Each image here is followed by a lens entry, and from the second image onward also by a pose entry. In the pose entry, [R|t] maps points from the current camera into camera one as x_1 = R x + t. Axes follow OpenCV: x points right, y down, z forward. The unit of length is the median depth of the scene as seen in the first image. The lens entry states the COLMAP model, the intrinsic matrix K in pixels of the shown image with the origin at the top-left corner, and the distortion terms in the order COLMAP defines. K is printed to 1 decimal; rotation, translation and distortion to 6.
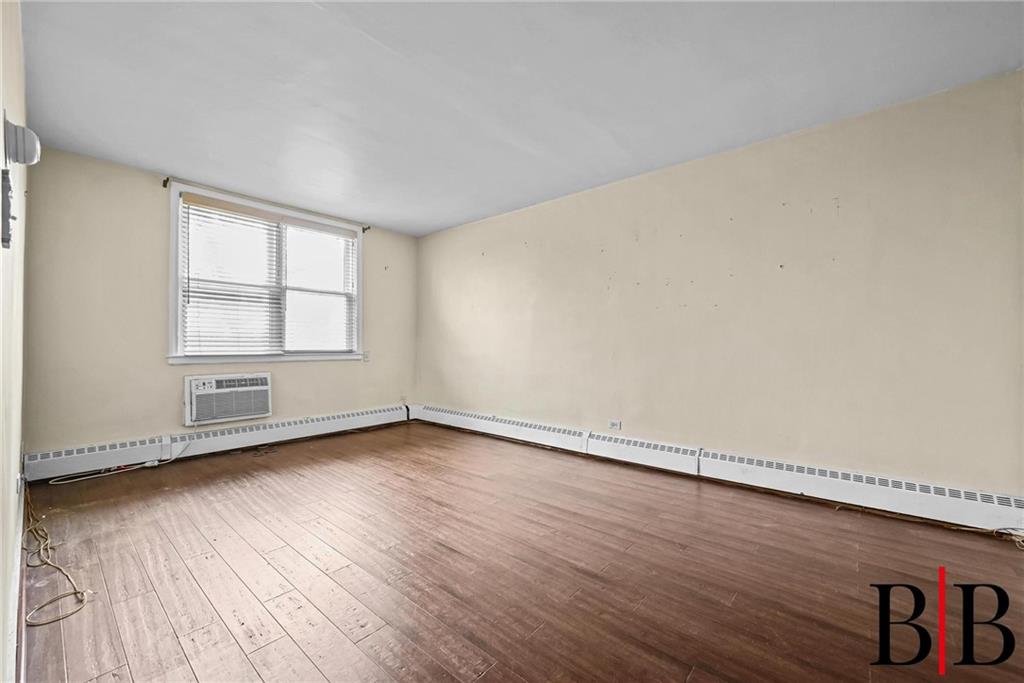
lens RADIAL K [[408.7, 0, 516.2], [0, 408.7, 341.8], [0, 0, 1]] dist [-0.000866, 0.000370]
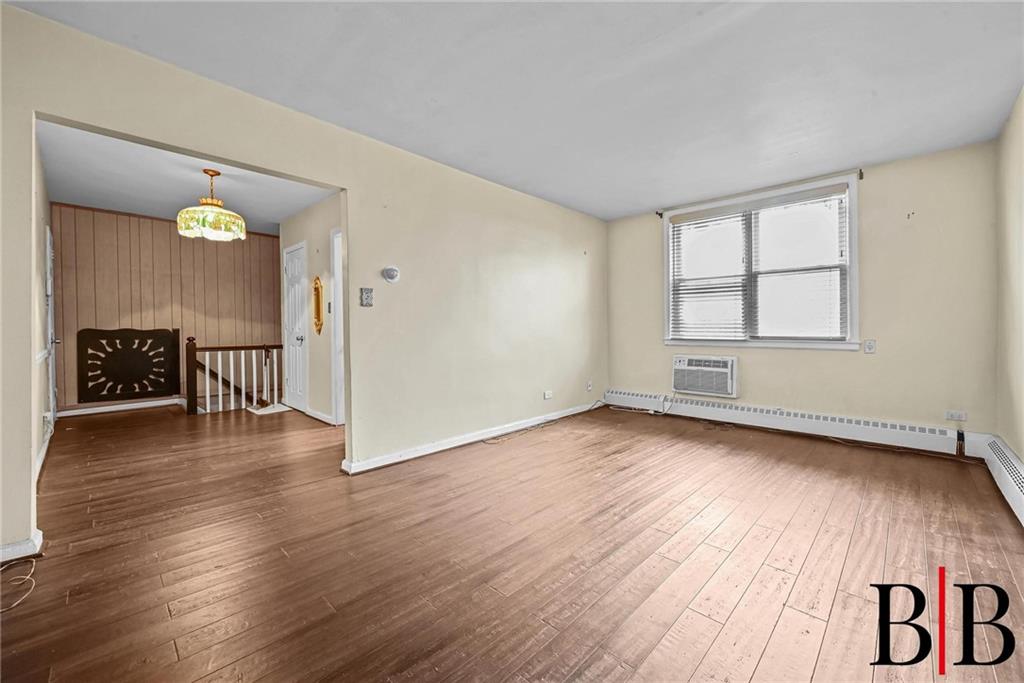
lens RADIAL K [[408.7, 0, 517.8], [0, 408.7, 336.9], [0, 0, 1]] dist [-0.000866, 0.000370]
pose [[-0.057126, 0.015652, -0.998244, 0.496533], [0.008161, 0.999851, 0.015210, 0.002898], [0.998334, -0.007278, -0.057246, 0.510486]]
